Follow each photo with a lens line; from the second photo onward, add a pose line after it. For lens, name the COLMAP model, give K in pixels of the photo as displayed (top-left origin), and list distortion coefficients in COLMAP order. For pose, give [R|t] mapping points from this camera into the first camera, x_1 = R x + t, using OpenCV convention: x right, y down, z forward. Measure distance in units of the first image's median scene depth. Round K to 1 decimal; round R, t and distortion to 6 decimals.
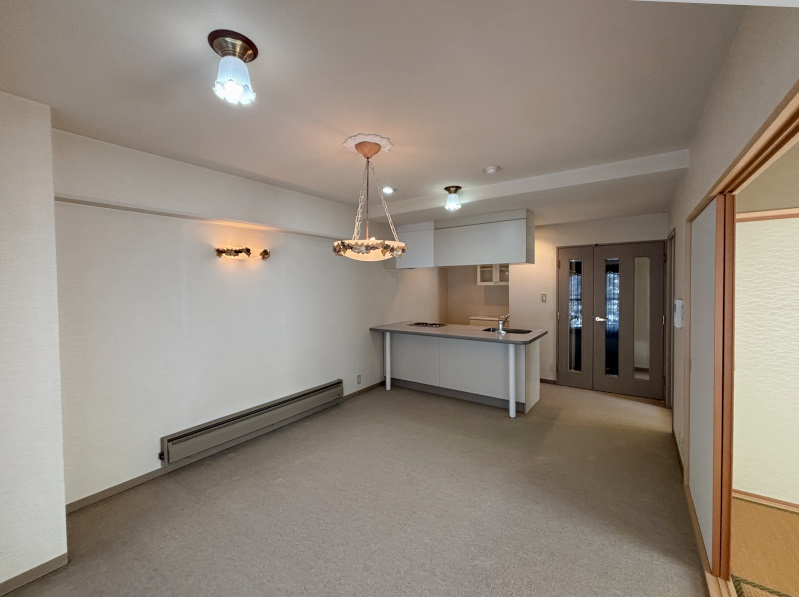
lens RADIAL K [[350.3, 0, 399.5], [0, 350.3, 298.5], [0, 0, 1]] dist [0.001237, -0.000237]
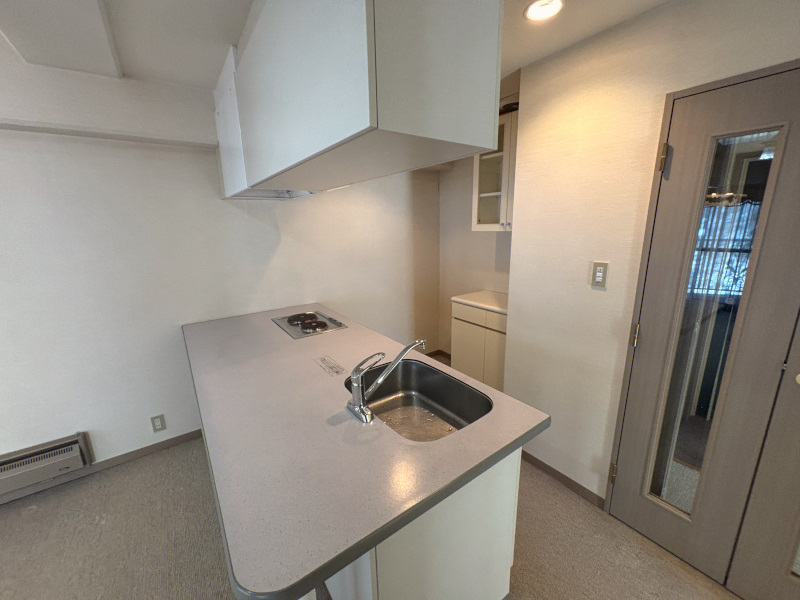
lens RADIAL K [[320.4, 0, 400.0], [0, 320.4, 300.0], [0, 0, 1]] dist [-0.001405, -0.000109]
pose [[0.956347, 0.066501, -0.284566, 0.366347], [-0.009647, 0.980417, 0.196697, -0.042229], [0.292074, -0.185366, 0.938260, 0.750442]]
